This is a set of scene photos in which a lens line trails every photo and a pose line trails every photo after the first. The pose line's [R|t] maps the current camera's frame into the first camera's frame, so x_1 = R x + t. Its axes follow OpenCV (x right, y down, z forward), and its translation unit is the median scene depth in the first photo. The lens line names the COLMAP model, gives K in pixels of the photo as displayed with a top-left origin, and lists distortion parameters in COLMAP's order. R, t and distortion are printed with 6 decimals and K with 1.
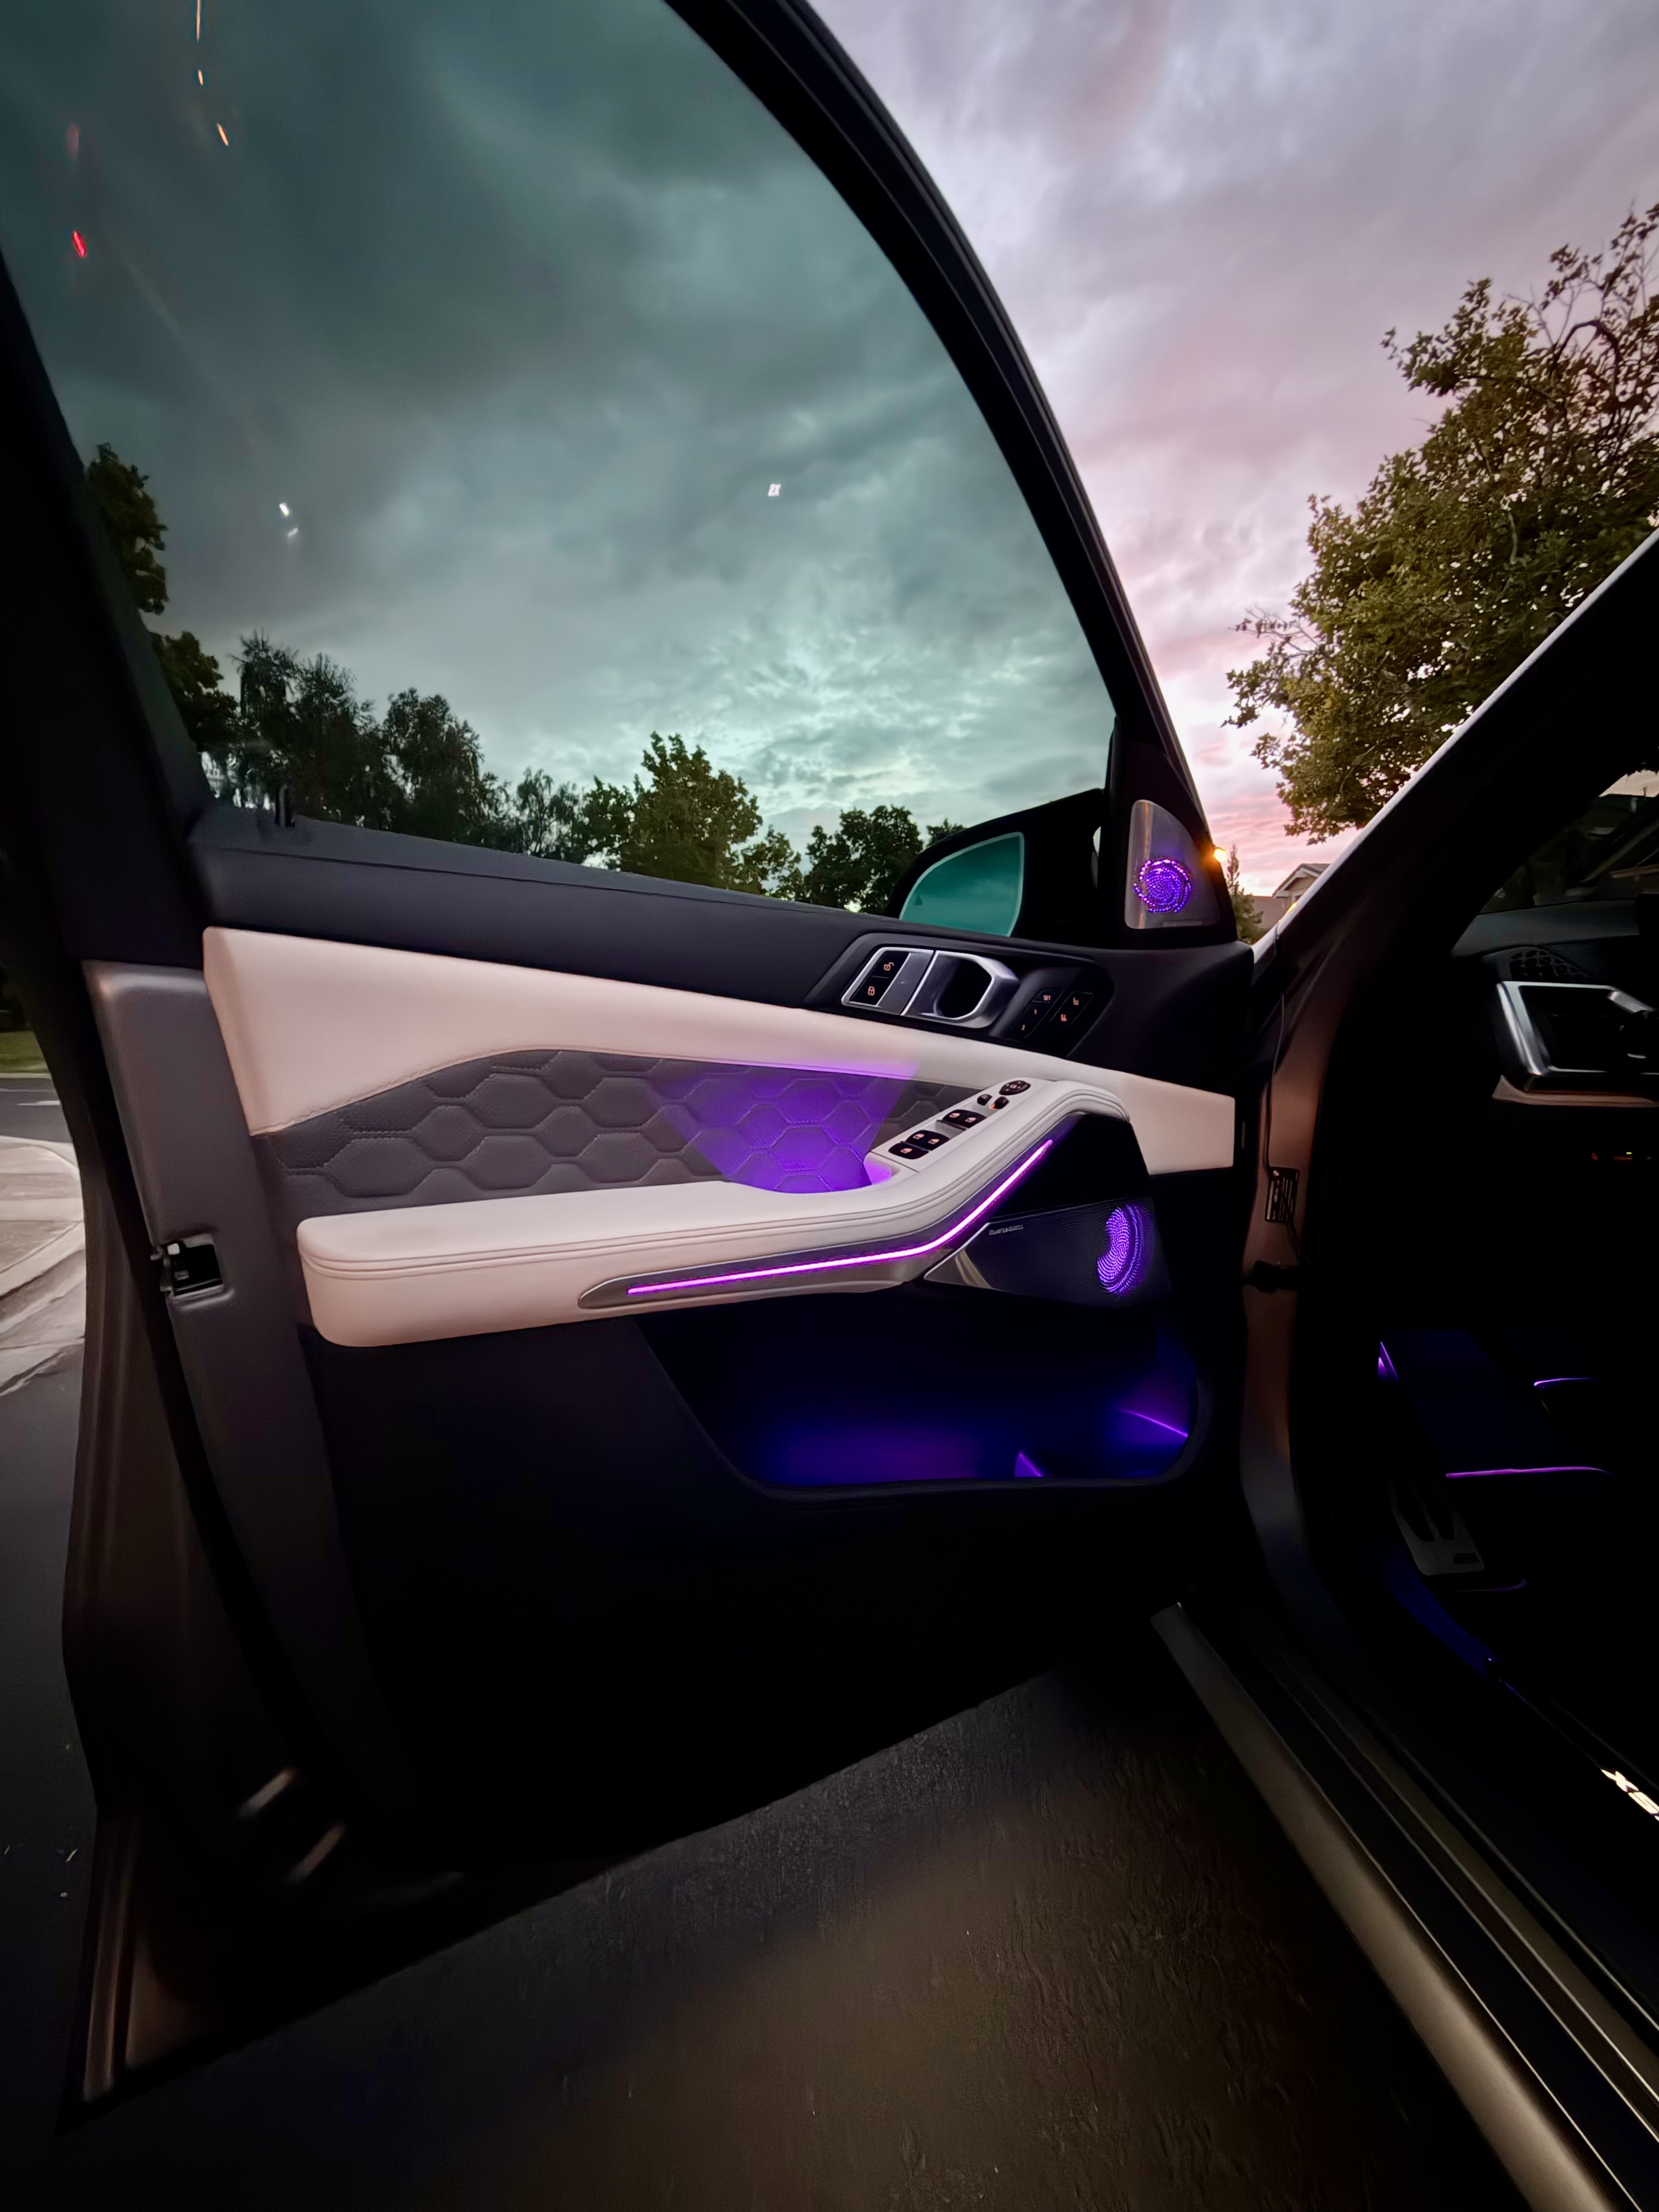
lens RADIAL K [[879.3, 0, 817.7], [0, 879.3, 1110.2], [0, 0, 1]] dist [0.002989, 0.000110]
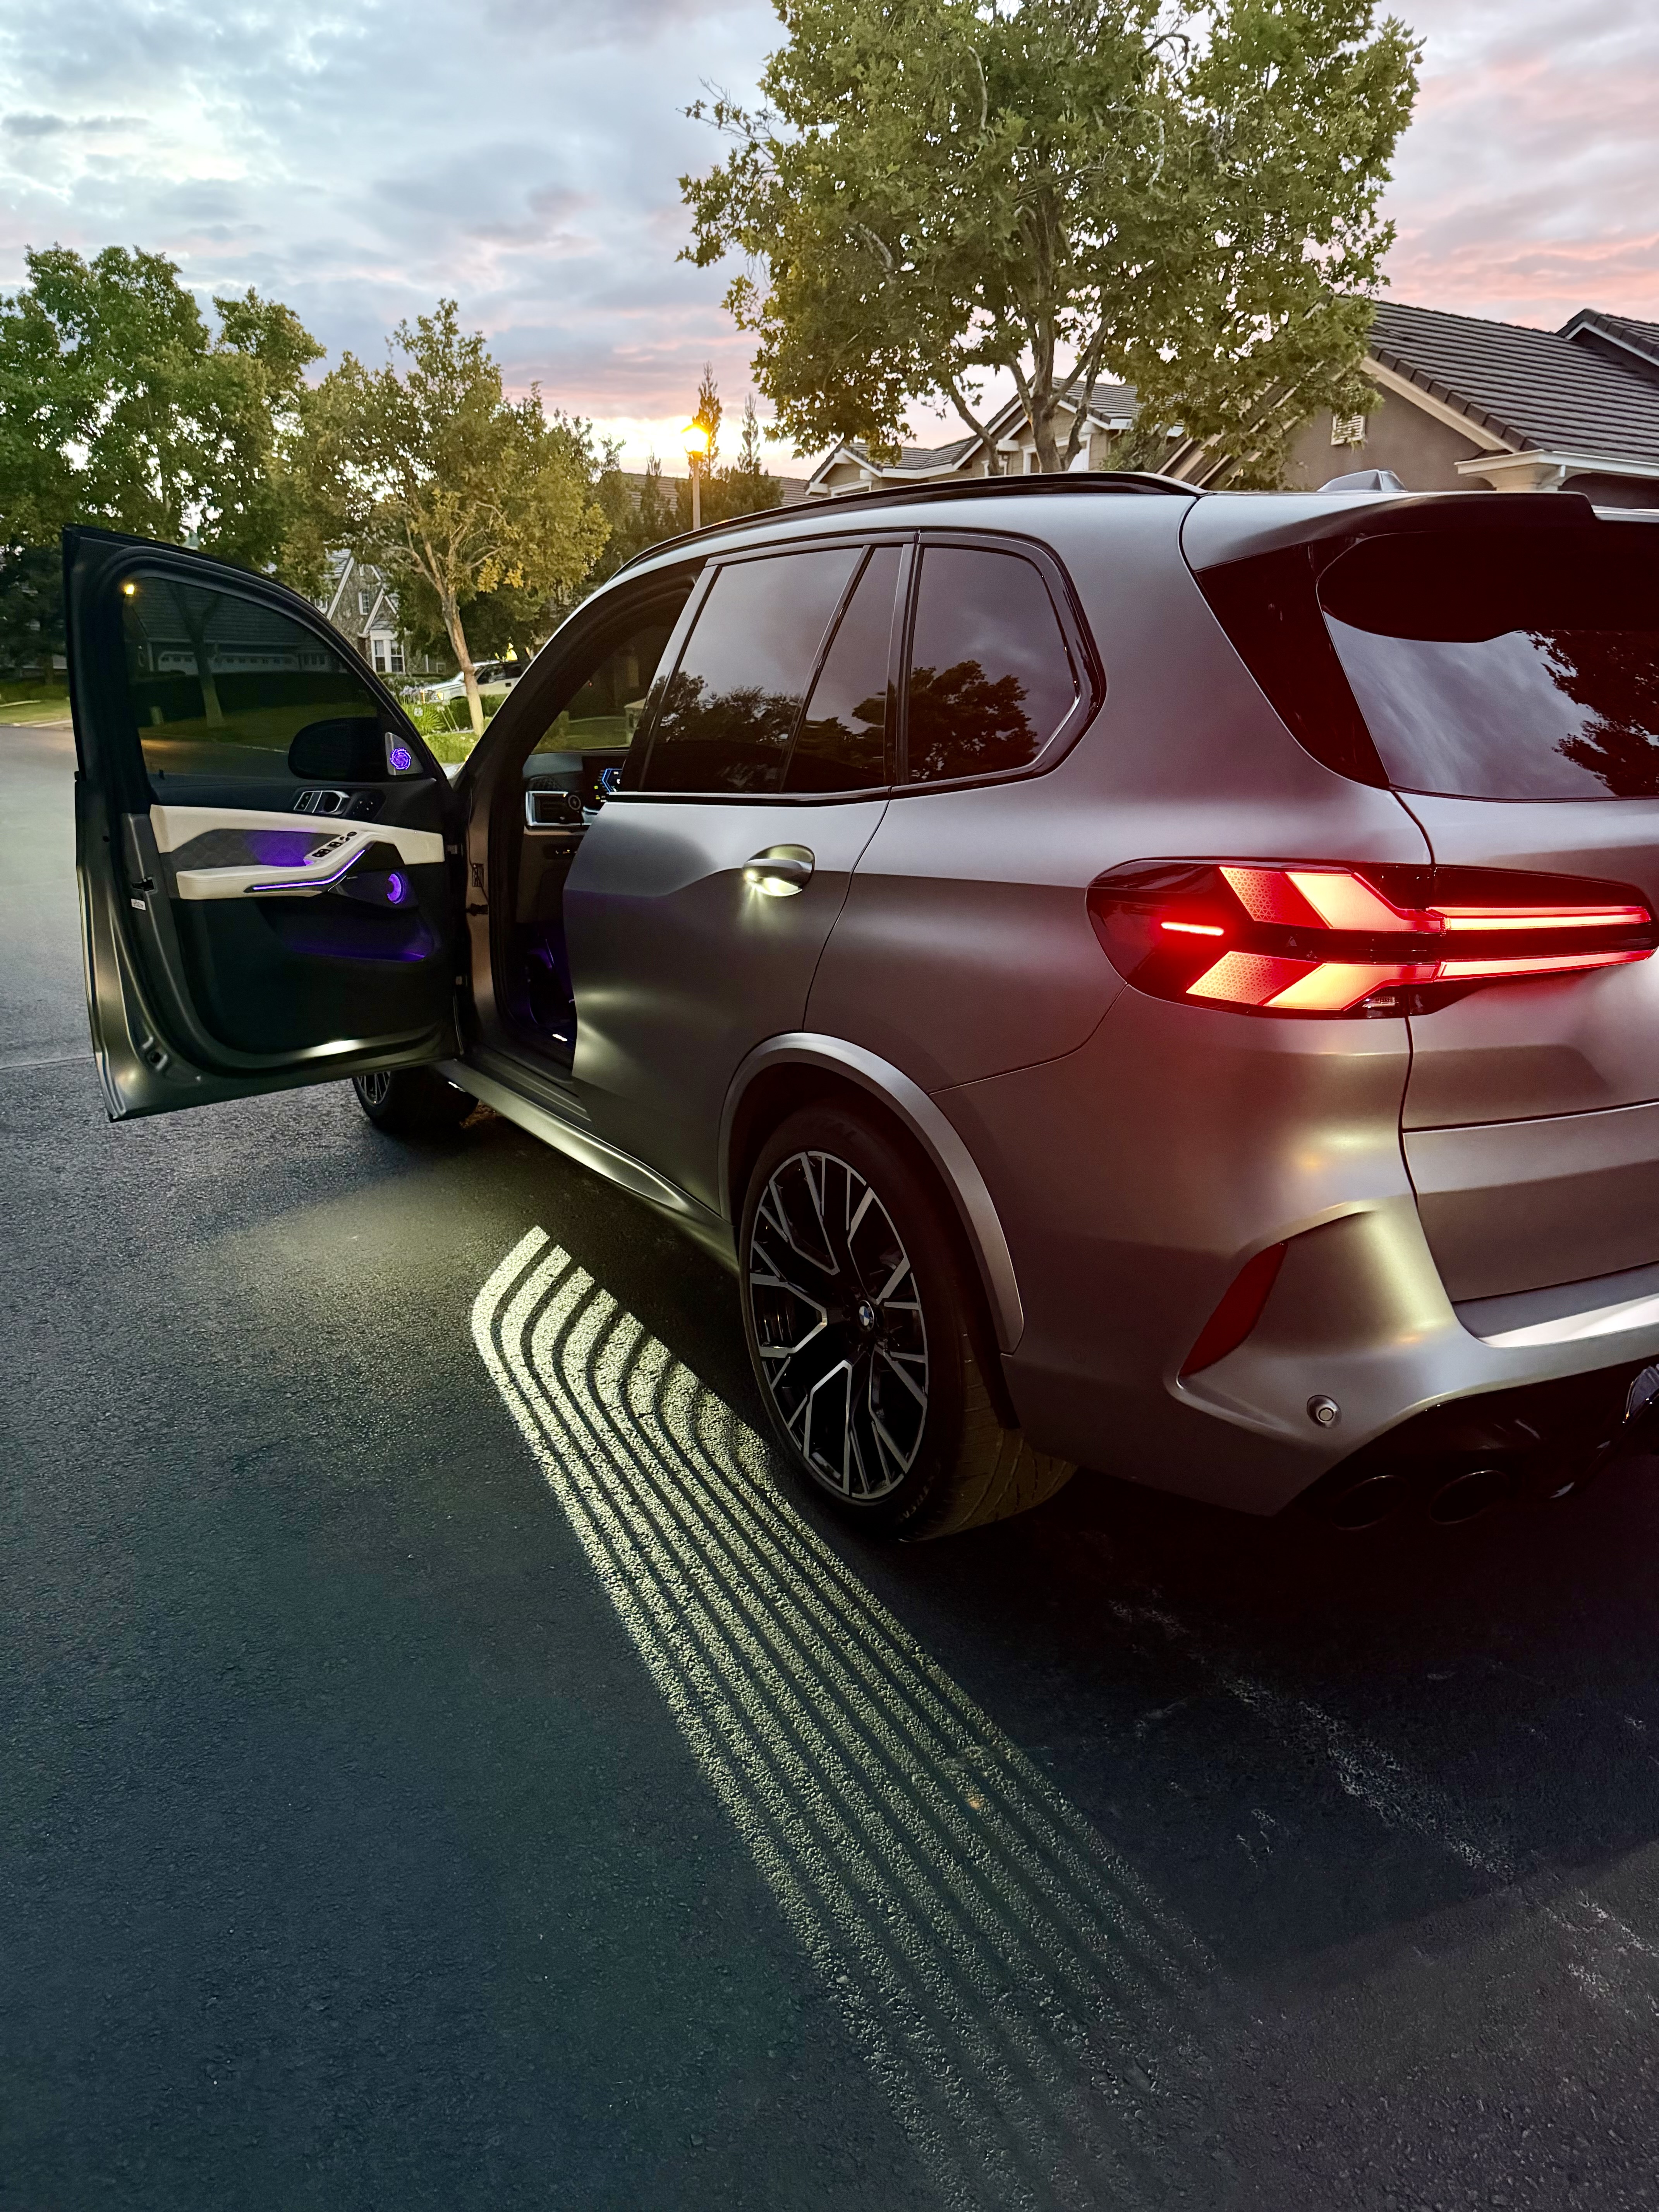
lens RADIAL K [[1598.3, 0, 833.1], [0, 1598.3, 1113.0], [0, 0, 1]] dist [-0.003131, -0.000917]
pose [[0.893405, -0.105491, 0.436690, -0.040101], [0.031717, 0.984425, 0.172920, 0.001022], [-0.448130, -0.140638, 0.882836, -0.238091]]
